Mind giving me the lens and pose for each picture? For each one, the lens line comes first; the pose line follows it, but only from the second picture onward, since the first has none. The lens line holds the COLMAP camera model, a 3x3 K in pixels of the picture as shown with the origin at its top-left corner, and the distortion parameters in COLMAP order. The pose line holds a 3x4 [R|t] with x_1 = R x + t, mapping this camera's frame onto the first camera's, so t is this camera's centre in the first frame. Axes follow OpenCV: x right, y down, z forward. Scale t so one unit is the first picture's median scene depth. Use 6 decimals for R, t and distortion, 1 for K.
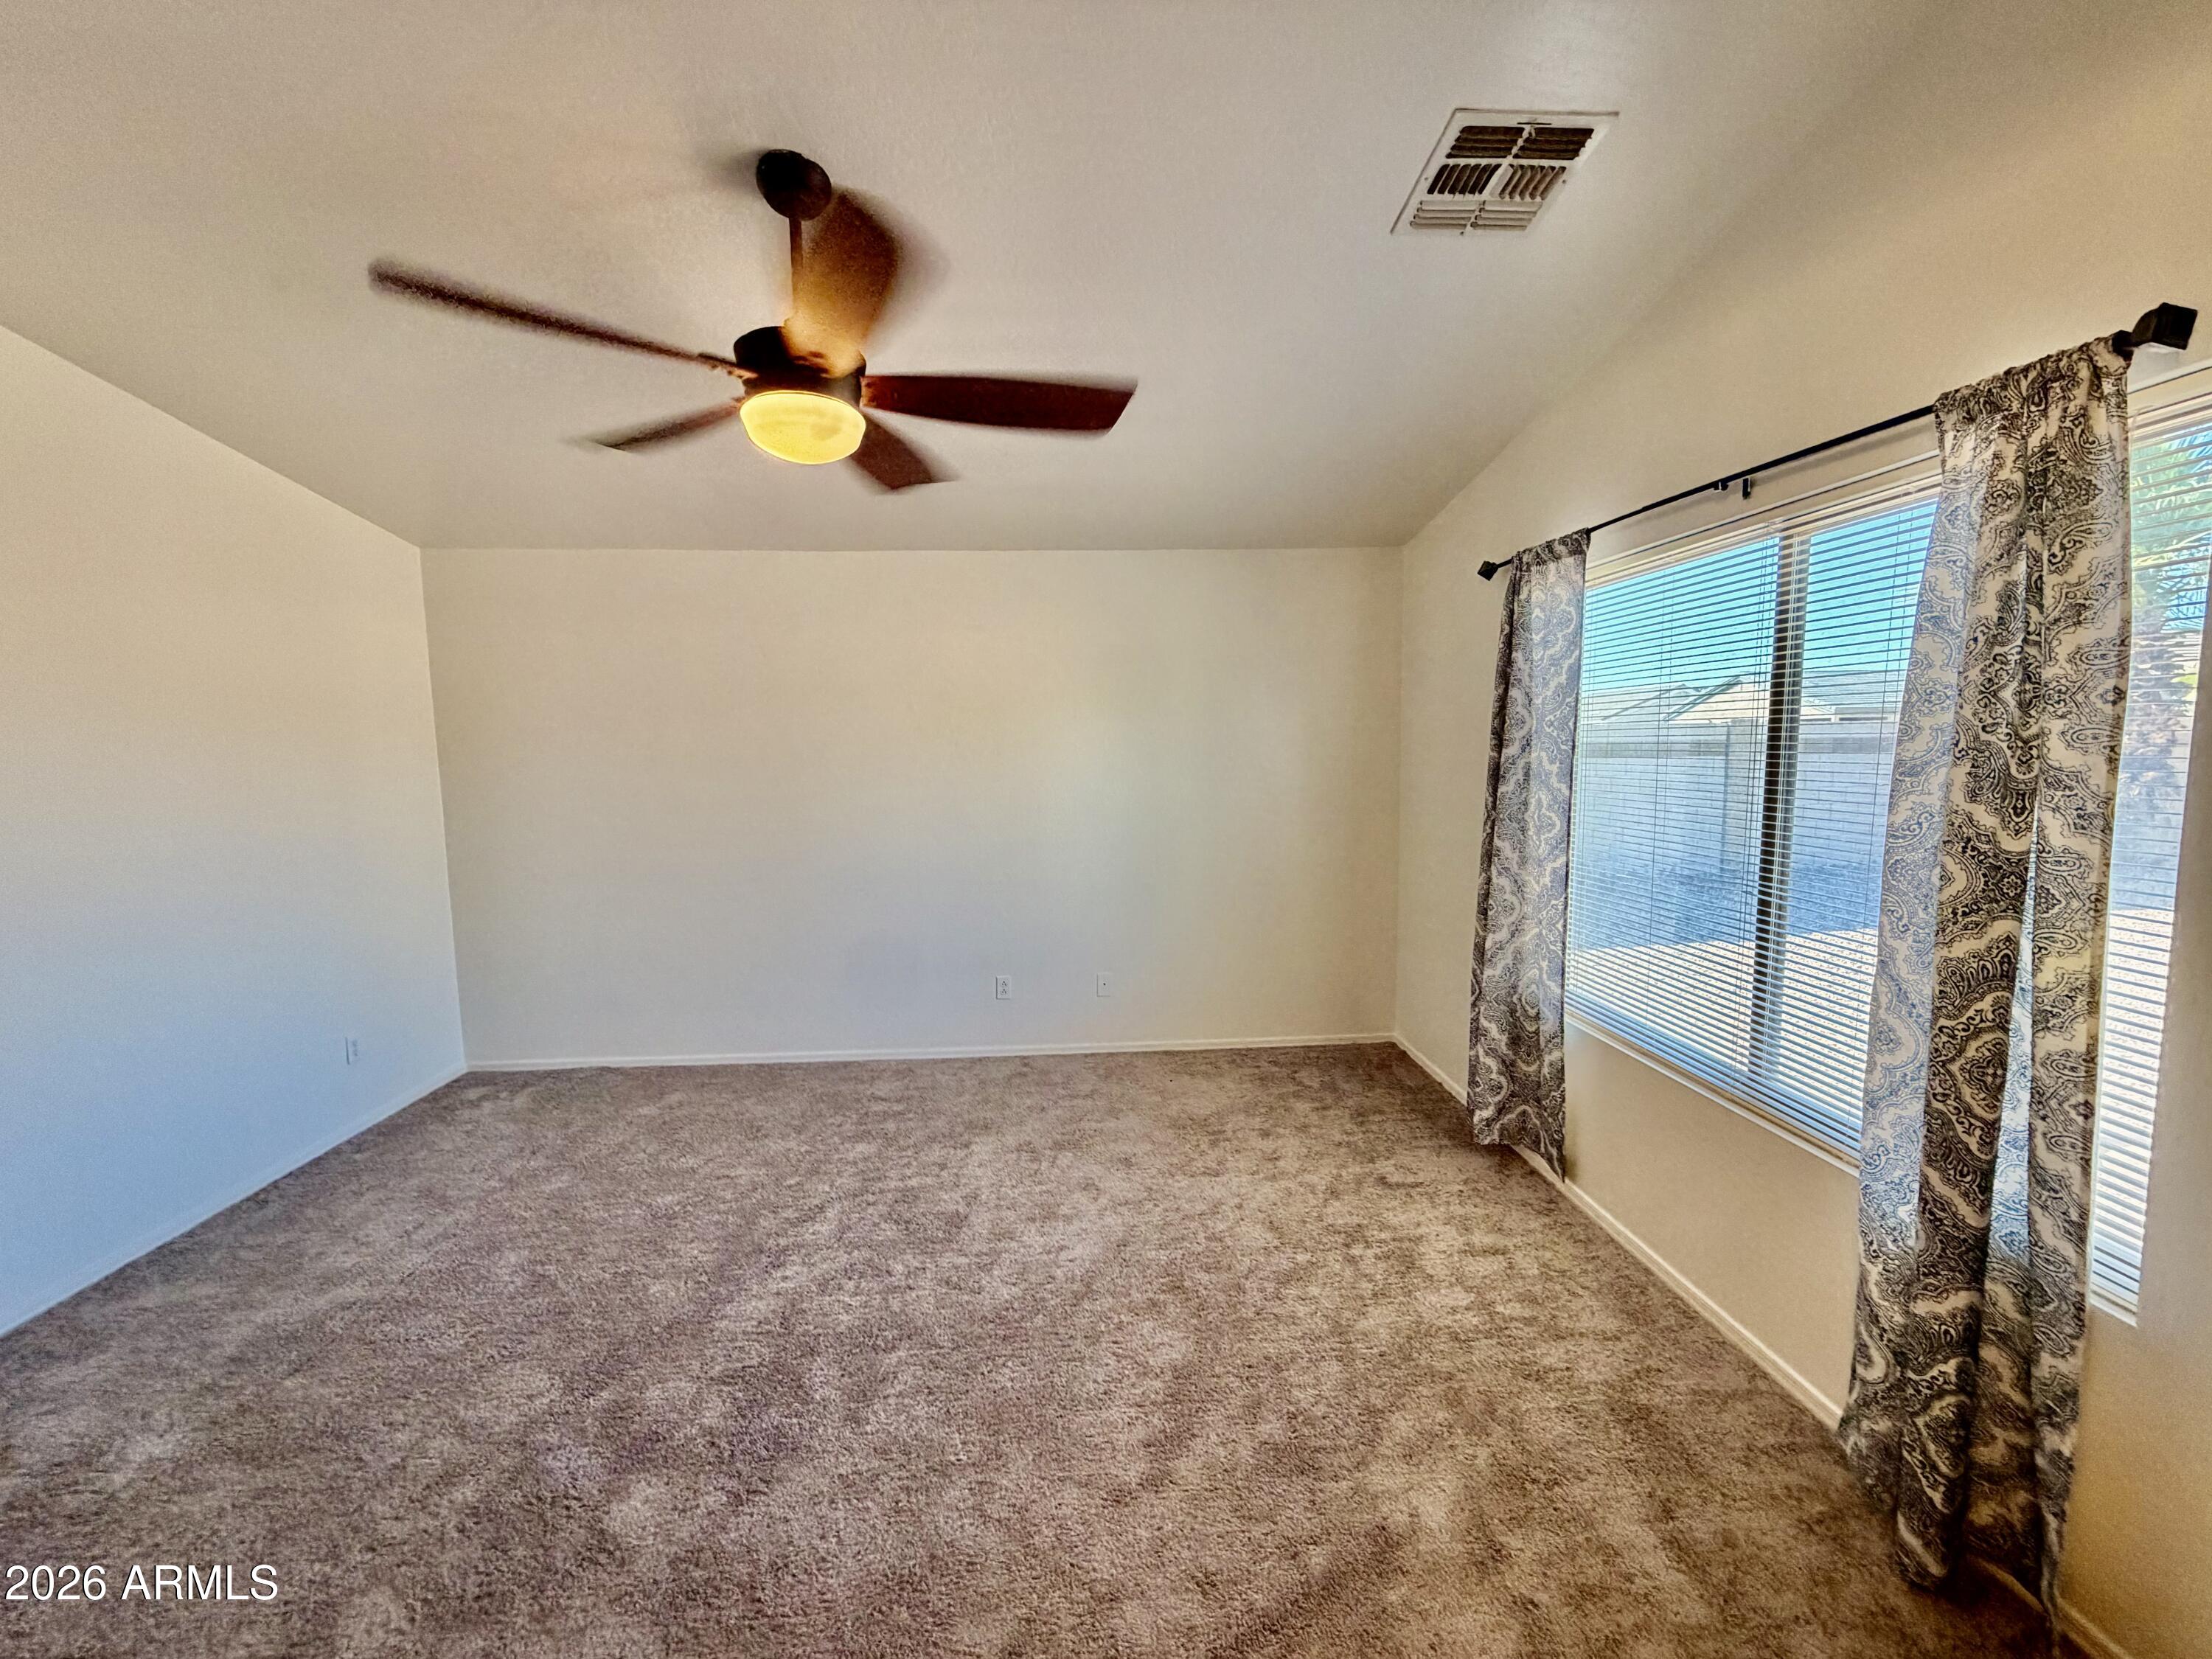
lens RADIAL K [[884.1, 0, 1100.4], [0, 884.1, 825.3], [0, 0, 1]] dist [0.000416, 0.000135]
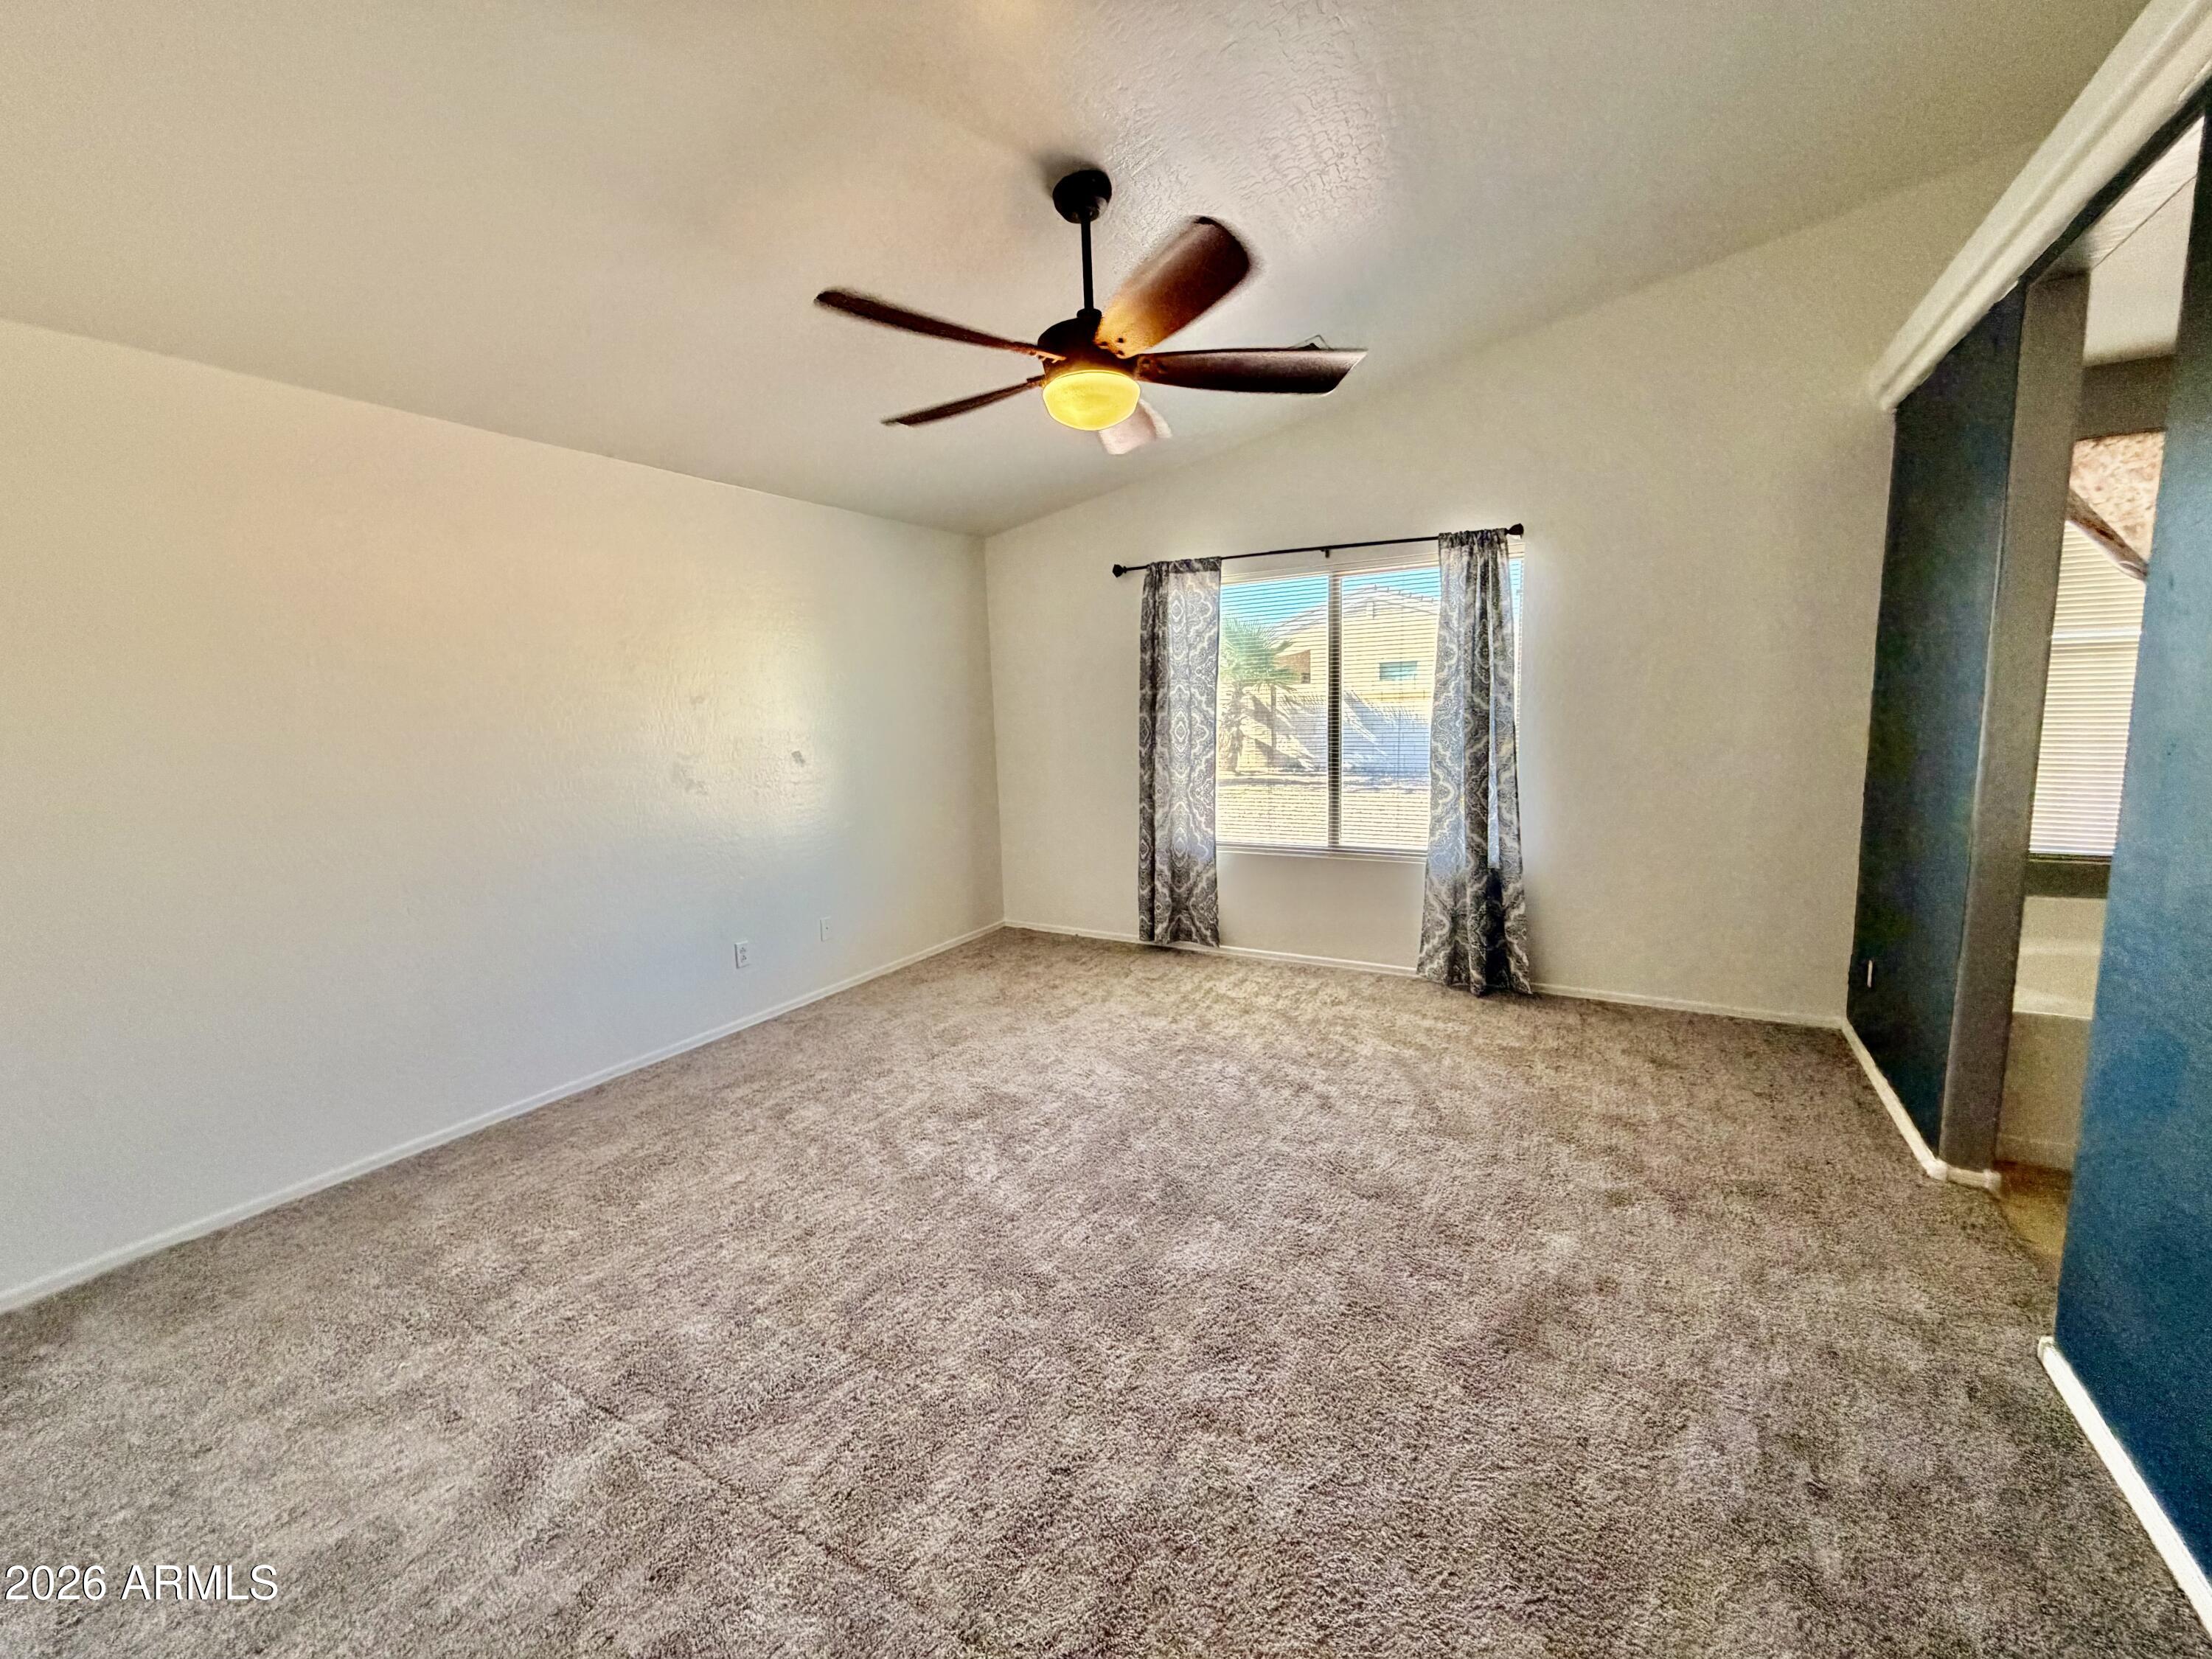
lens RADIAL K [[884.1, 0, 1101.4], [0, 884.1, 827.5], [0, 0, 1]] dist [0.000416, 0.000135]
pose [[0.549938, -0.116648, 0.827020, -1.006312], [0.103593, 0.992079, 0.071044, 0.037968], [-0.828756, 0.046604, 0.557666, 0.247769]]
